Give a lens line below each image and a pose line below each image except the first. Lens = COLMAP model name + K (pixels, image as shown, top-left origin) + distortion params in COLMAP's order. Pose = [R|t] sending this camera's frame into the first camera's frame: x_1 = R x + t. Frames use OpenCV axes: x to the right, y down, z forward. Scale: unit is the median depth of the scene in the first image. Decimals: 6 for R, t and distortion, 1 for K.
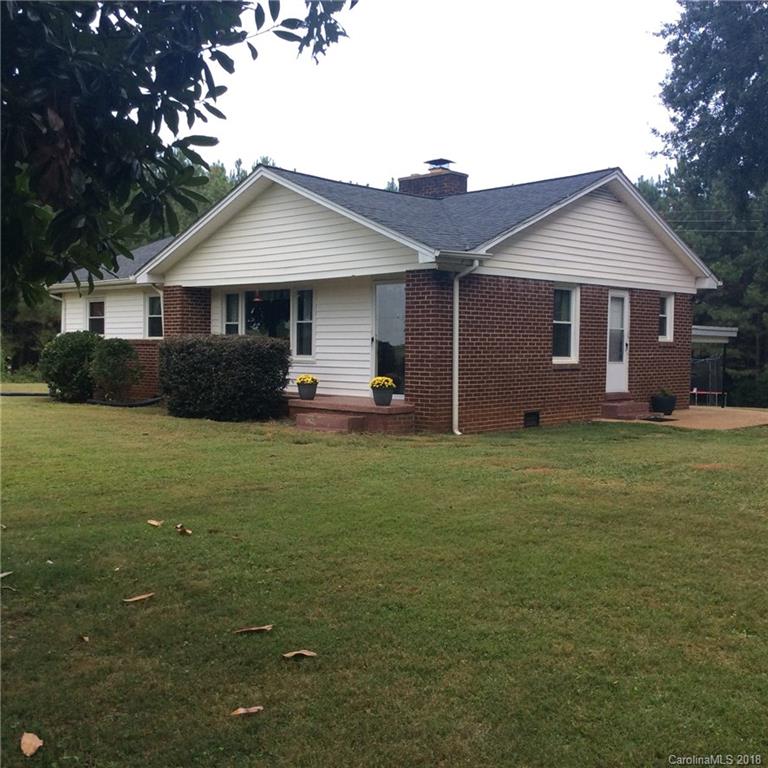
lens RADIAL K [[936.4, 0, 384.0], [0, 936.4, 384.0], [0, 0, 1]] dist [-0.000818, -0.001472]
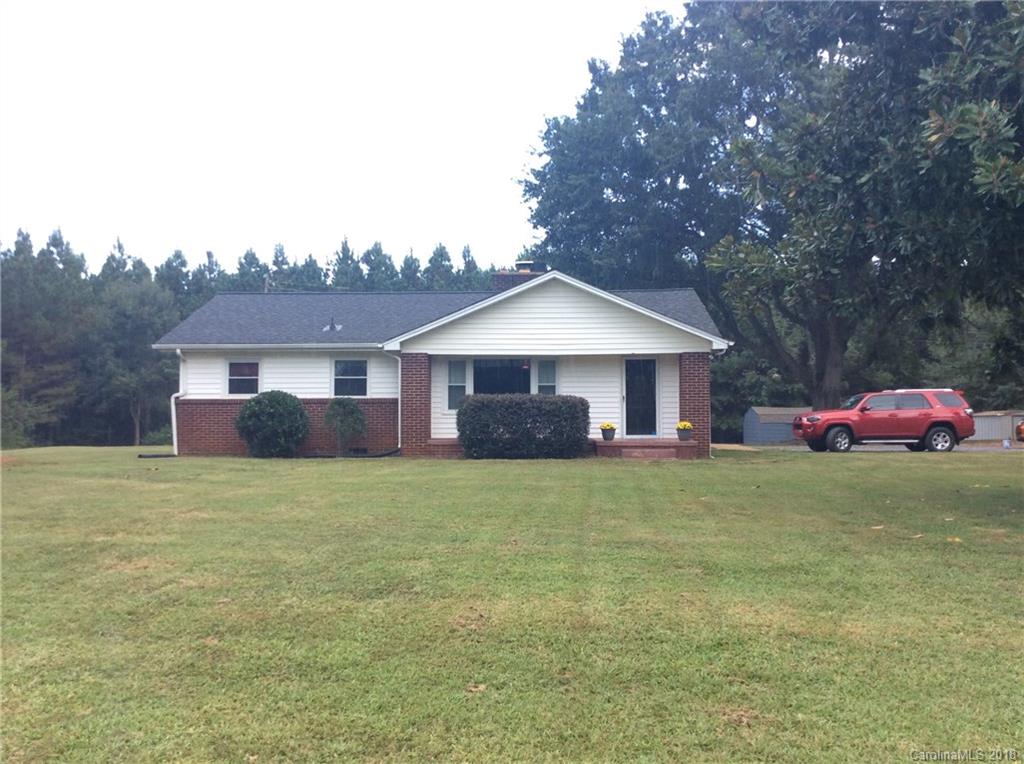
lens RADIAL K [[937.5, 0, 512.0], [0, 937.5, 382.0], [0, 0, 1]] dist [0.006611, 0.004815]
pose [[0.768740, 0.008666, 0.639503, -0.881625], [0.033184, 0.998021, -0.053413, -0.000645], [-0.638700, 0.062282, 0.766931, 0.012508]]
